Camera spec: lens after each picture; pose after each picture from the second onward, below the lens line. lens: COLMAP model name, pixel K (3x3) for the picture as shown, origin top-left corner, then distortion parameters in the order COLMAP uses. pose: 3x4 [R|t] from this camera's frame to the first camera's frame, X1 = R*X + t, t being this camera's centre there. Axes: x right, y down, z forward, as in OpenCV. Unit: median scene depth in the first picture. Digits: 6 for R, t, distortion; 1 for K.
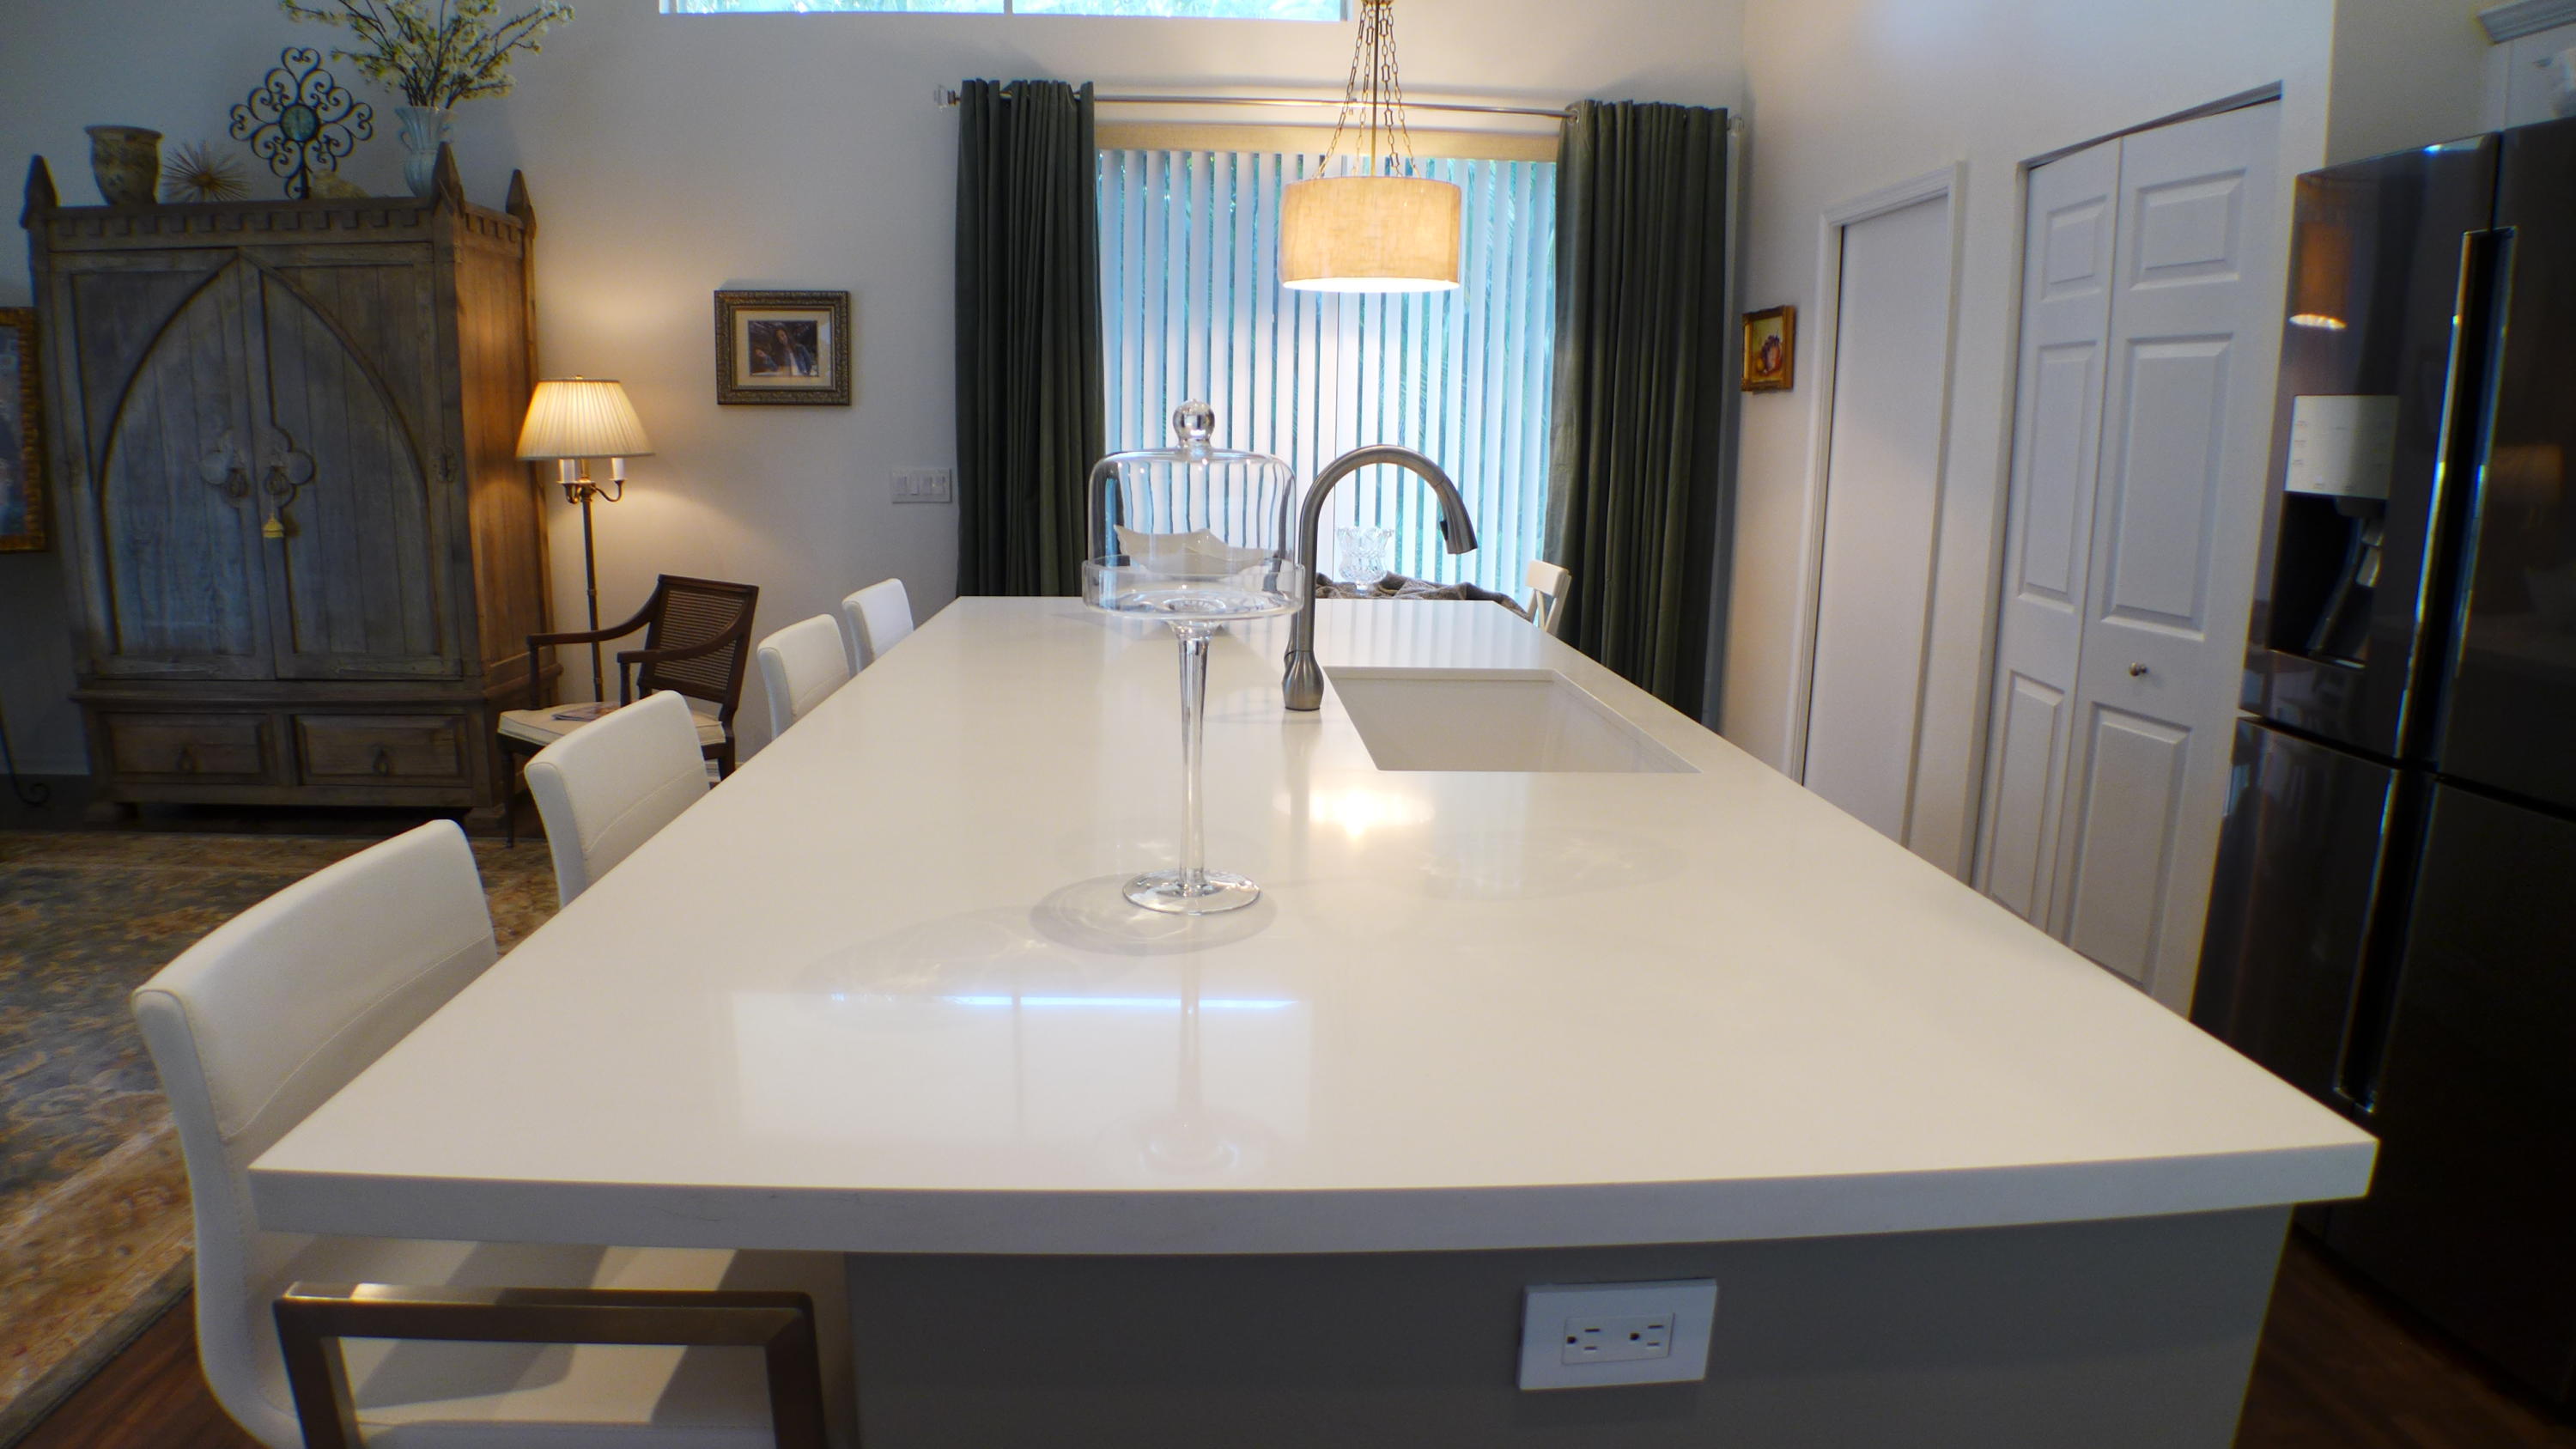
lens RADIAL K [[1442.2, 0, 1297.3], [0, 1442.2, 730.1], [0, 0, 1]] dist [-0.130162, 0.028666]
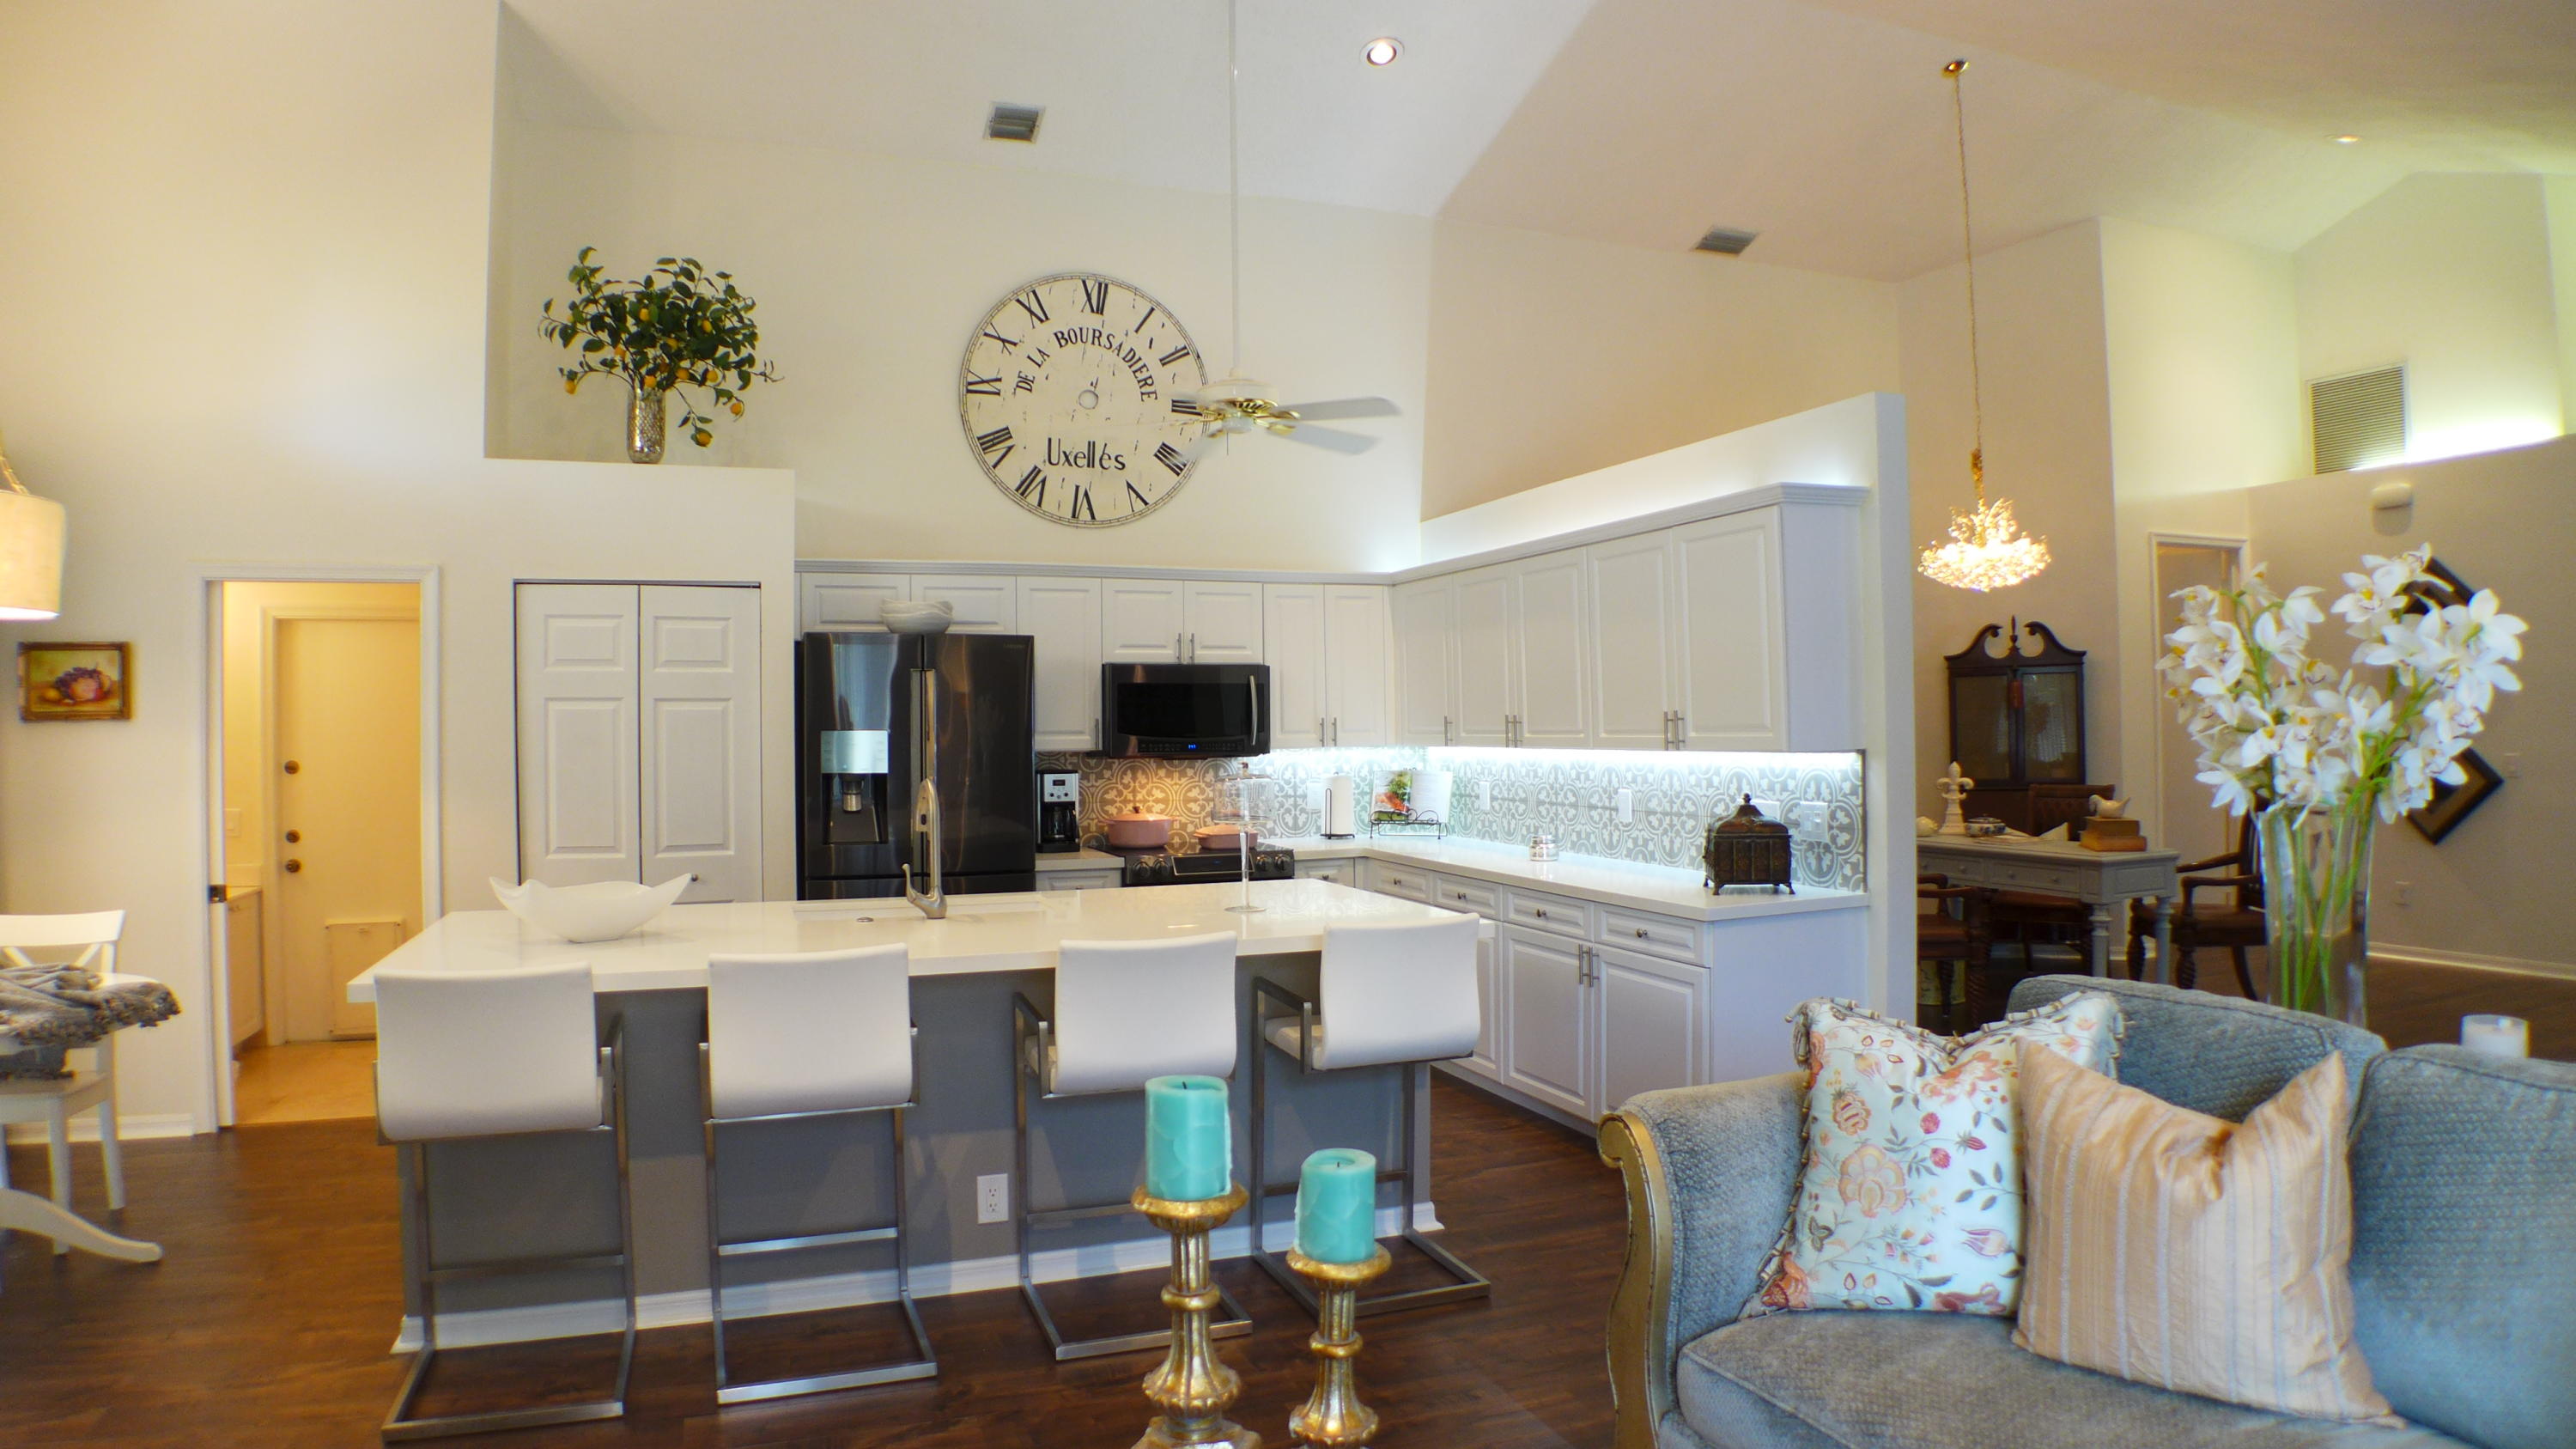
lens RADIAL K [[1513.6, 0, 1255.5], [0, 1513.6, 726.0], [0, 0, 1]] dist [-0.119686, 0.039307]
pose [[-0.290030, -0.014107, 0.956914, -0.995709], [0.199612, 0.977008, 0.074903, -0.159708], [-0.935969, 0.212736, -0.280545, 0.547259]]
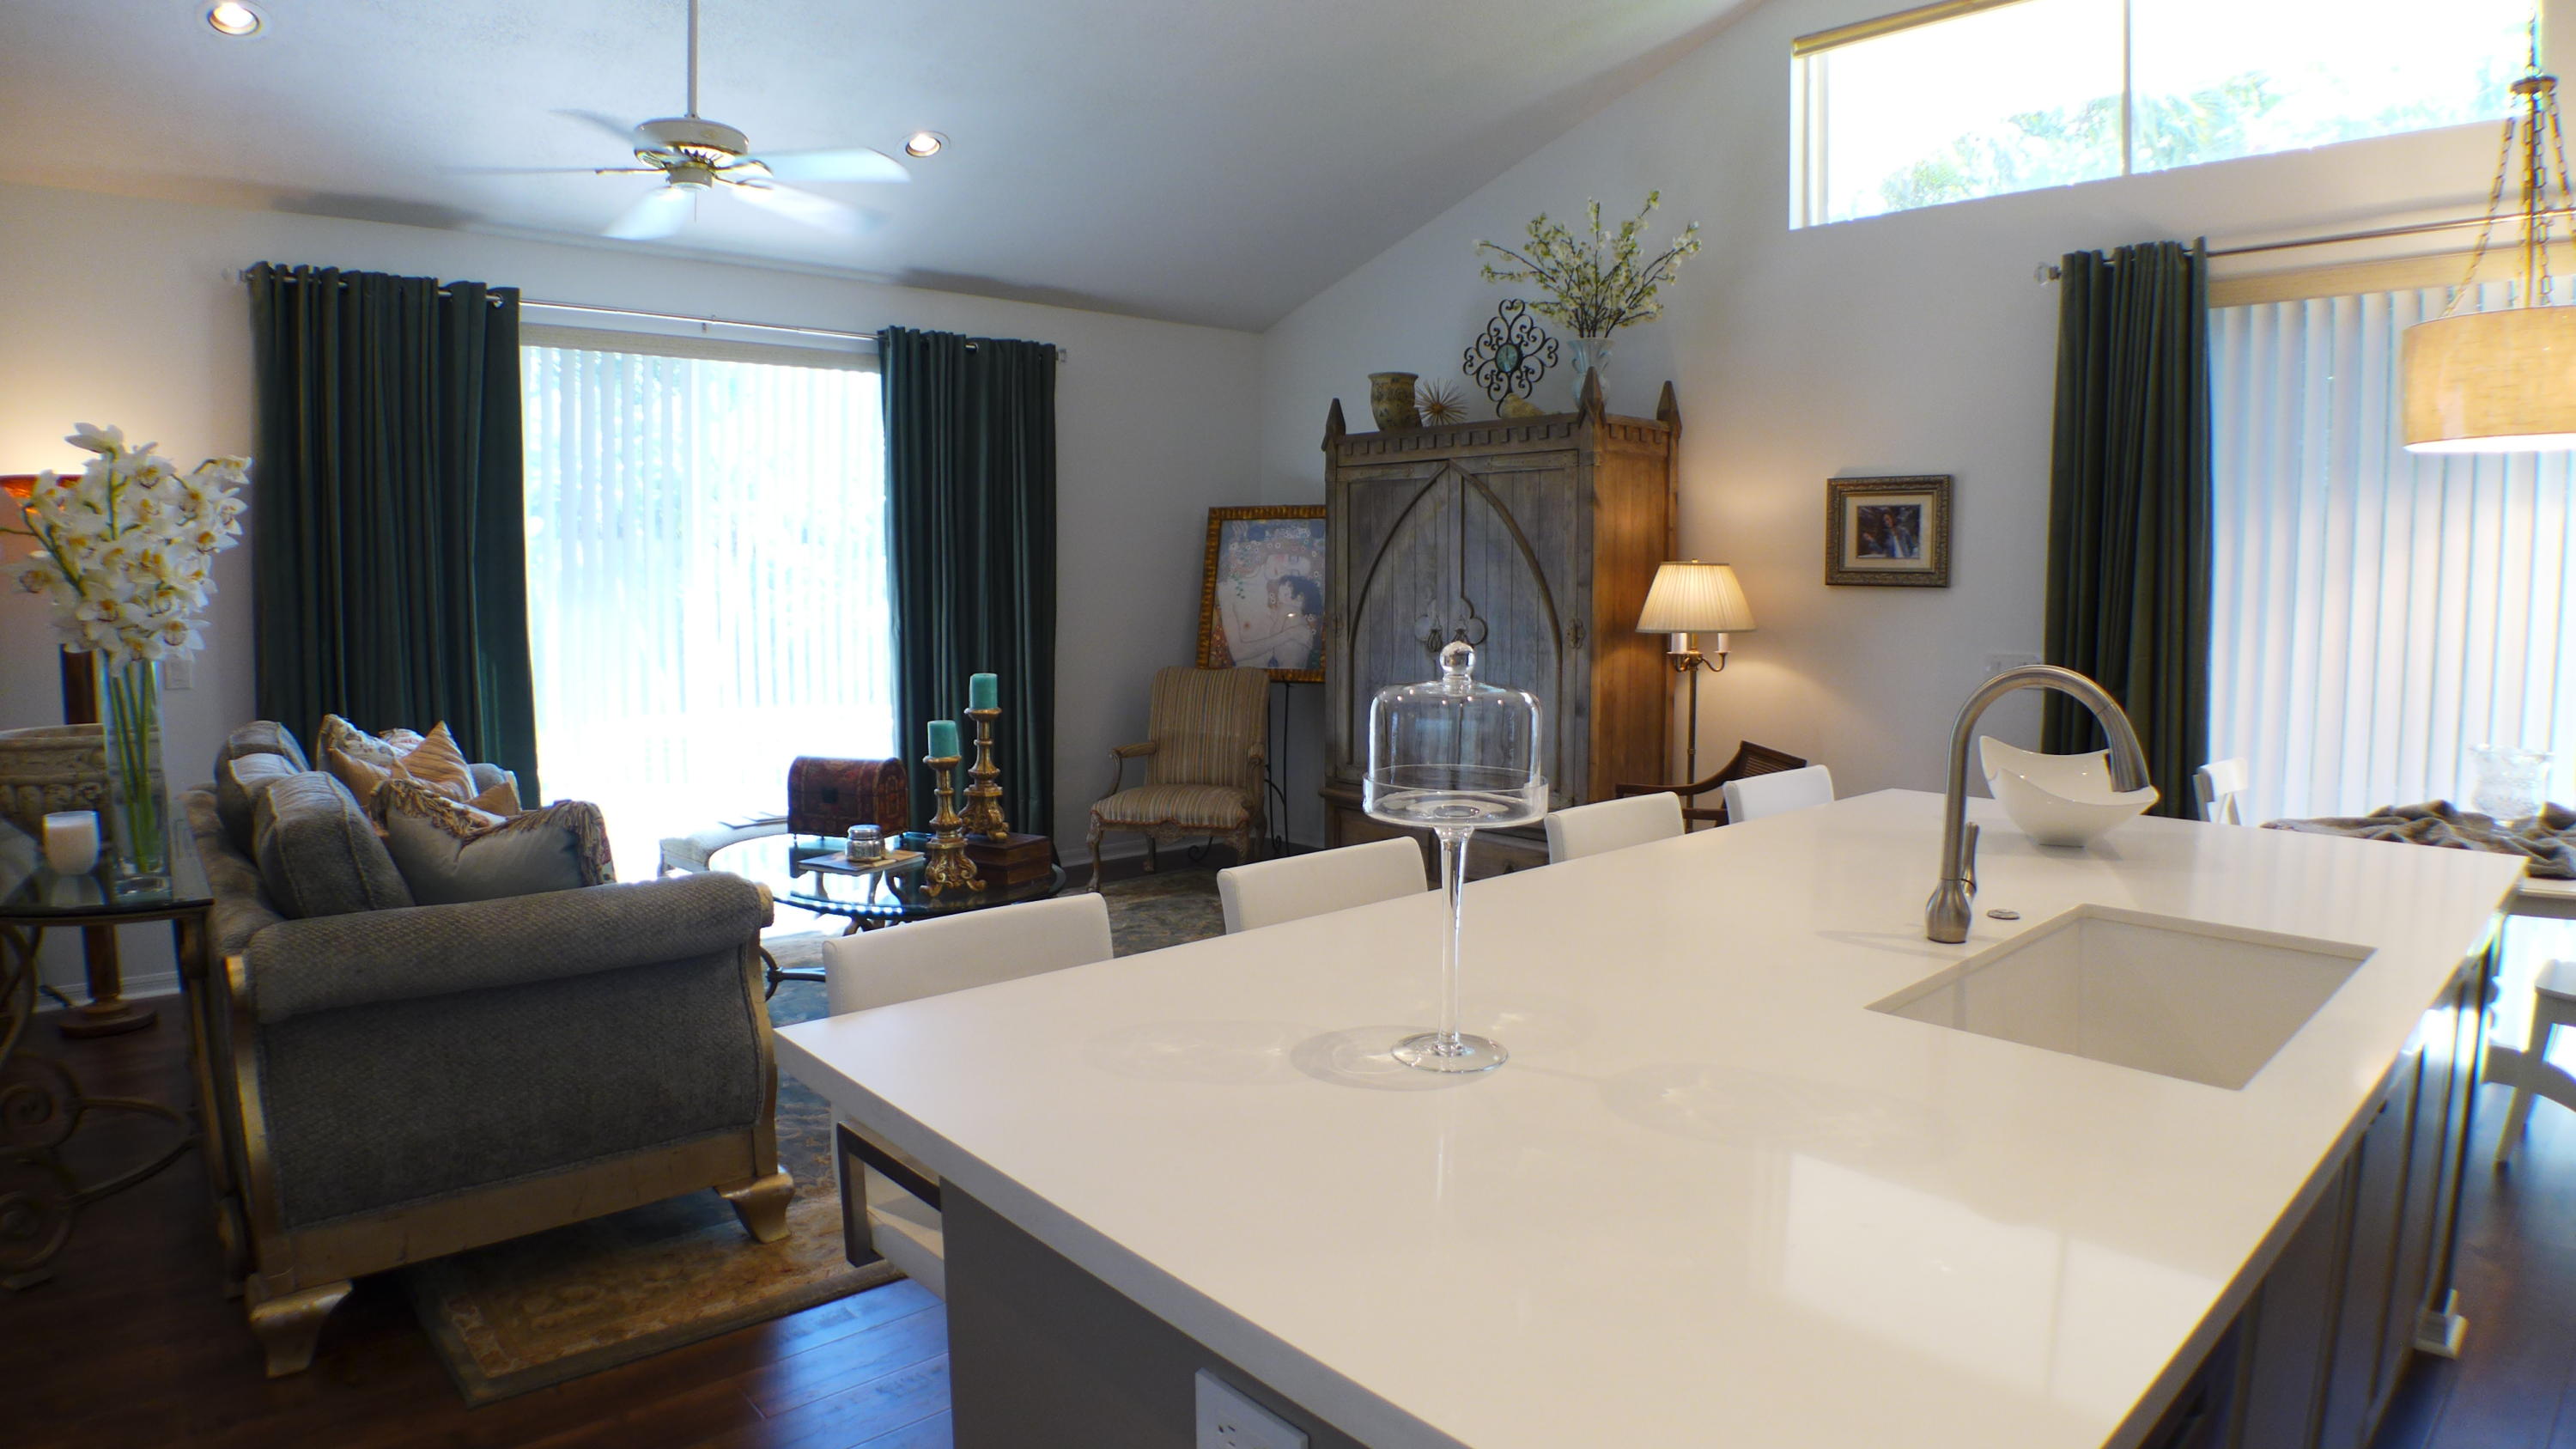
lens RADIAL K [[1461.6, 0, 1293.7], [0, 1461.6, 699.2], [0, 0, 1]] dist [-0.139548, 0.037757]
pose [[0.616435, 0.045242, -0.786105, 0.215395], [-0.150370, 0.986738, -0.061125, -0.023991], [0.772914, 0.155886, 0.615063, 0.045262]]
